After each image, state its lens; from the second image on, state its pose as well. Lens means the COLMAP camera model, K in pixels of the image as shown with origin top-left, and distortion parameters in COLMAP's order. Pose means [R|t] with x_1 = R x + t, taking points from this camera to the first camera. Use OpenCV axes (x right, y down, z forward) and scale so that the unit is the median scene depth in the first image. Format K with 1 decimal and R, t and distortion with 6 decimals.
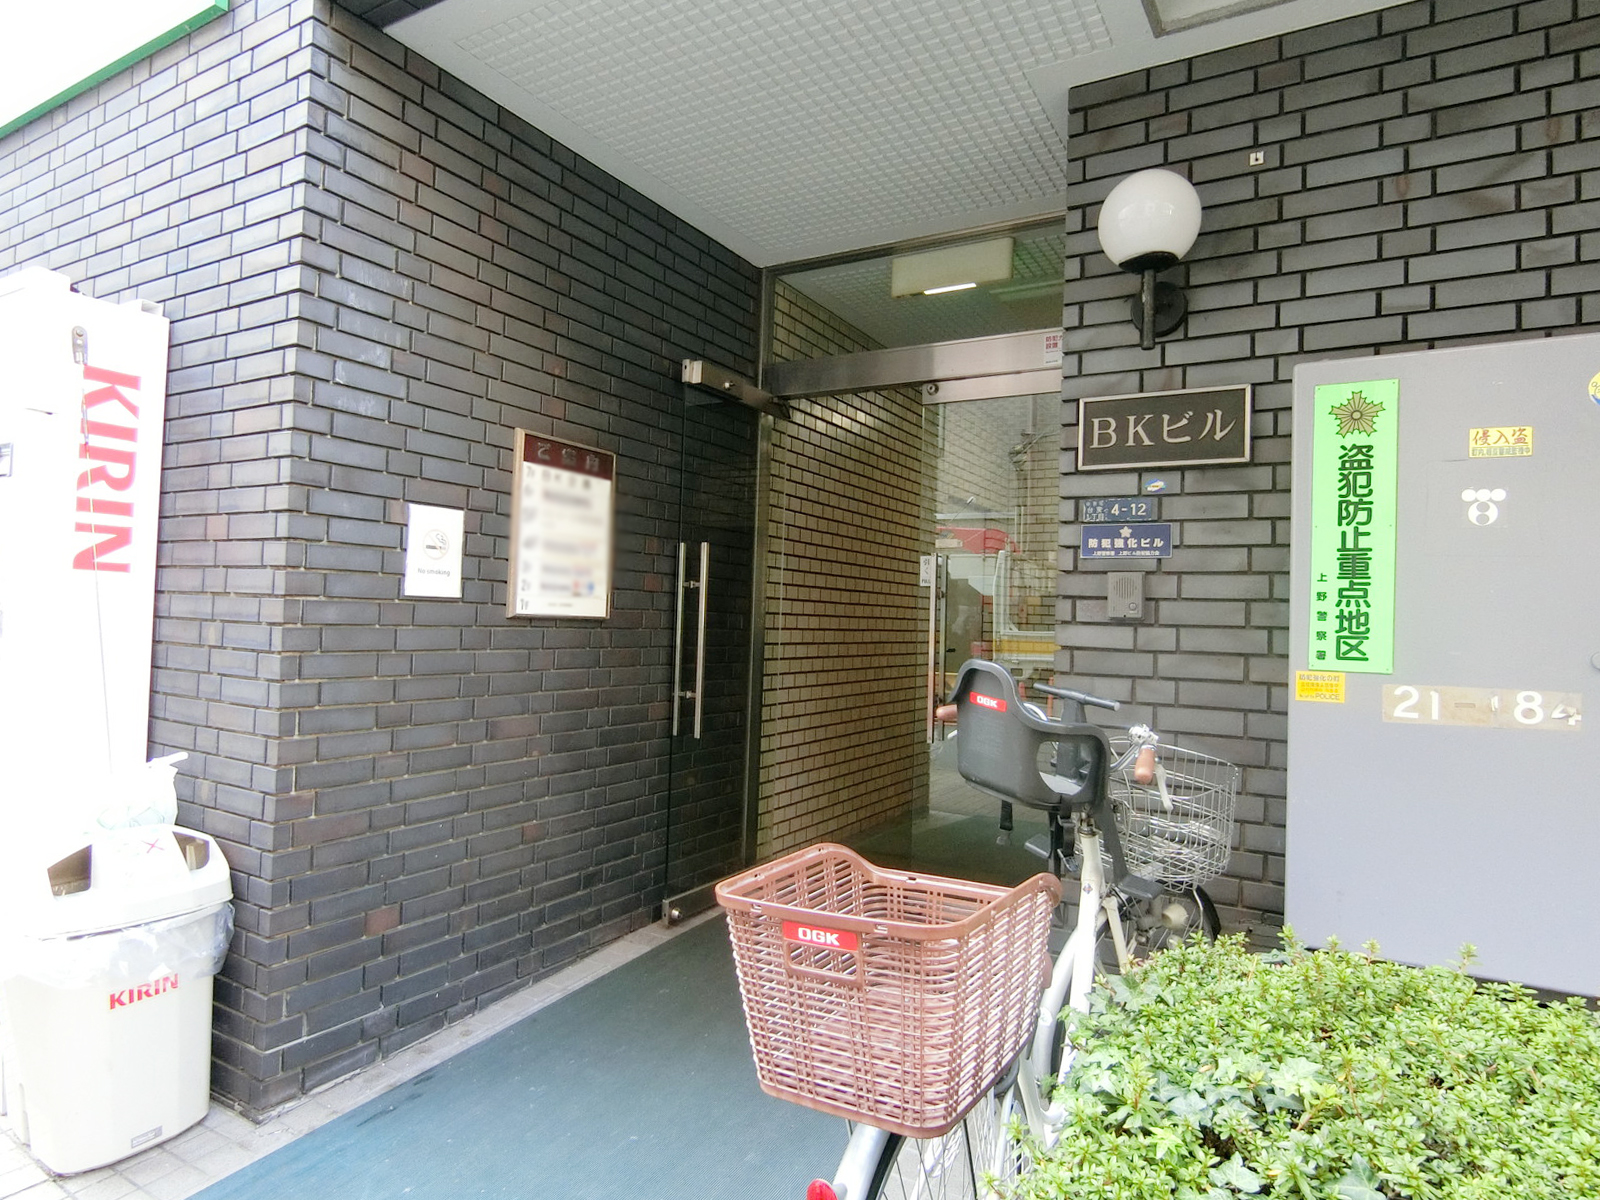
lens RADIAL K [[930.0, 0, 800.0], [0, 930.0, 600.0], [0, 0, 1]] dist [-0.007326, -0.001246]
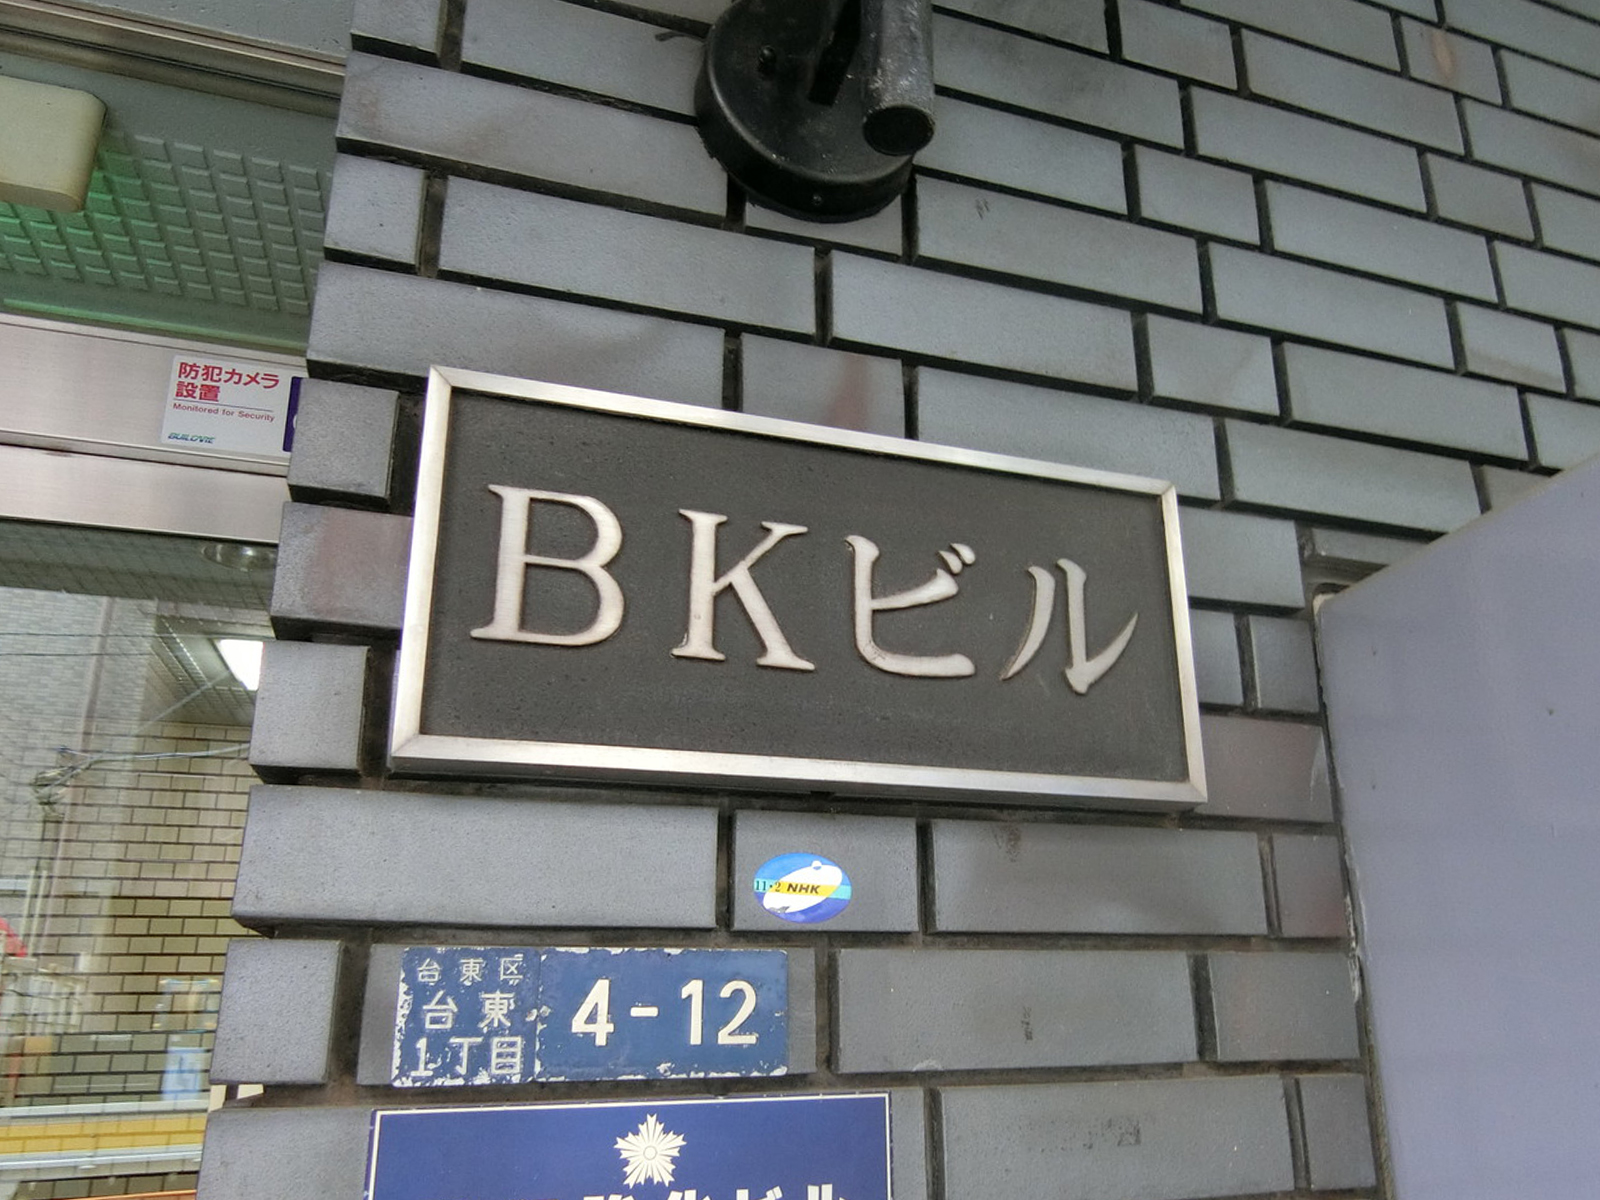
lens RADIAL K [[1057.1, 0, 805.6], [0, 1057.1, 717.1], [0, 0, 1]] dist [-0.005949, -0.001344]
pose [[0.656493, 0.166085, 0.735821, 0.217214], [0.022095, 0.970808, -0.238838, -0.104166], [-0.754009, 0.173054, 0.633659, 0.851538]]
